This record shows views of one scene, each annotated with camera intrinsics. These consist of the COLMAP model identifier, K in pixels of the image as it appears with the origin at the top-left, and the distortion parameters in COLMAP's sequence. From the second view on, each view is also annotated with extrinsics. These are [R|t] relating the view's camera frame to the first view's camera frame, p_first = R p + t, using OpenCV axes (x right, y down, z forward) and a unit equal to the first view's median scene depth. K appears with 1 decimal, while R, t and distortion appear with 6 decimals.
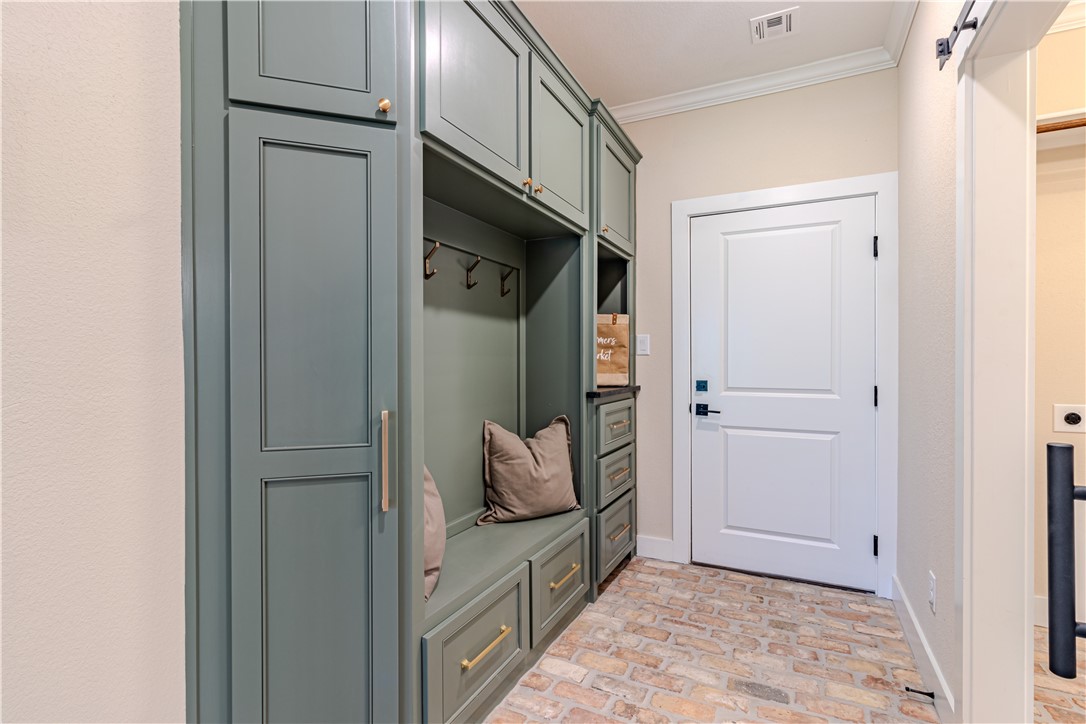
lens RADIAL K [[506.3, 0, 547.2], [0, 506.3, 364.4], [0, 0, 1]] dist [0.002648, 0.001041]
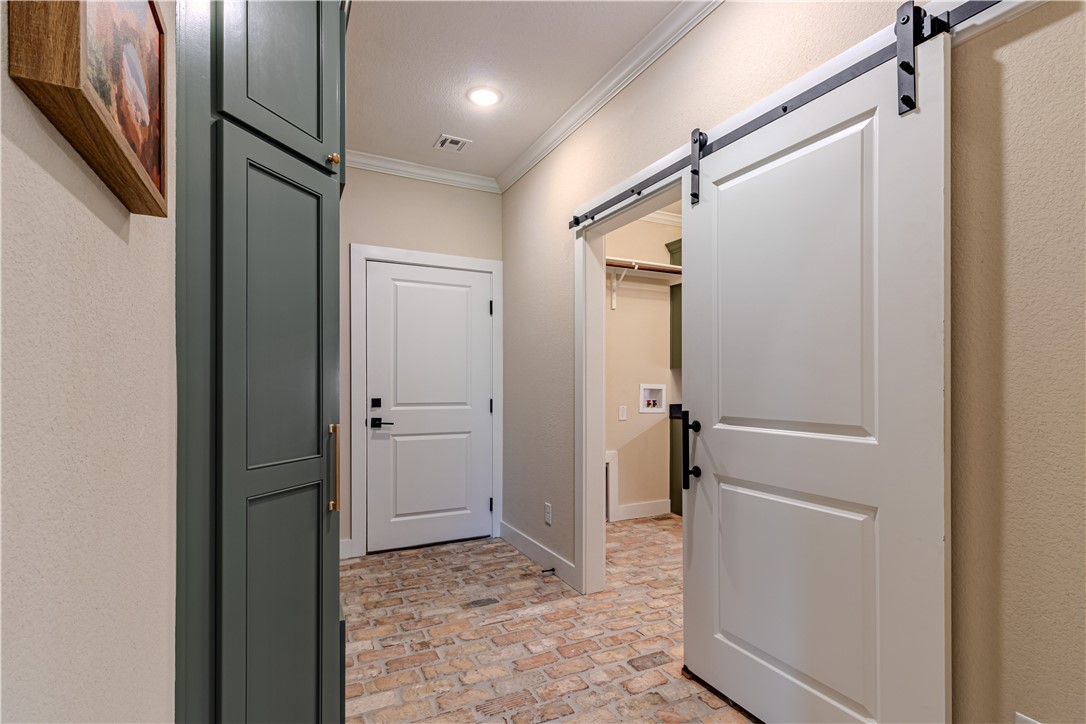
lens RADIAL K [[506.3, 0, 526.1], [0, 506.3, 380.9], [0, 0, 1]] dist [0.002648, 0.001041]
pose [[0.623626, 0.006294, 0.781698, -0.513520], [0.001792, 0.999953, -0.009481, 0.002920], [-0.781721, 0.007314, 0.623586, -0.030158]]
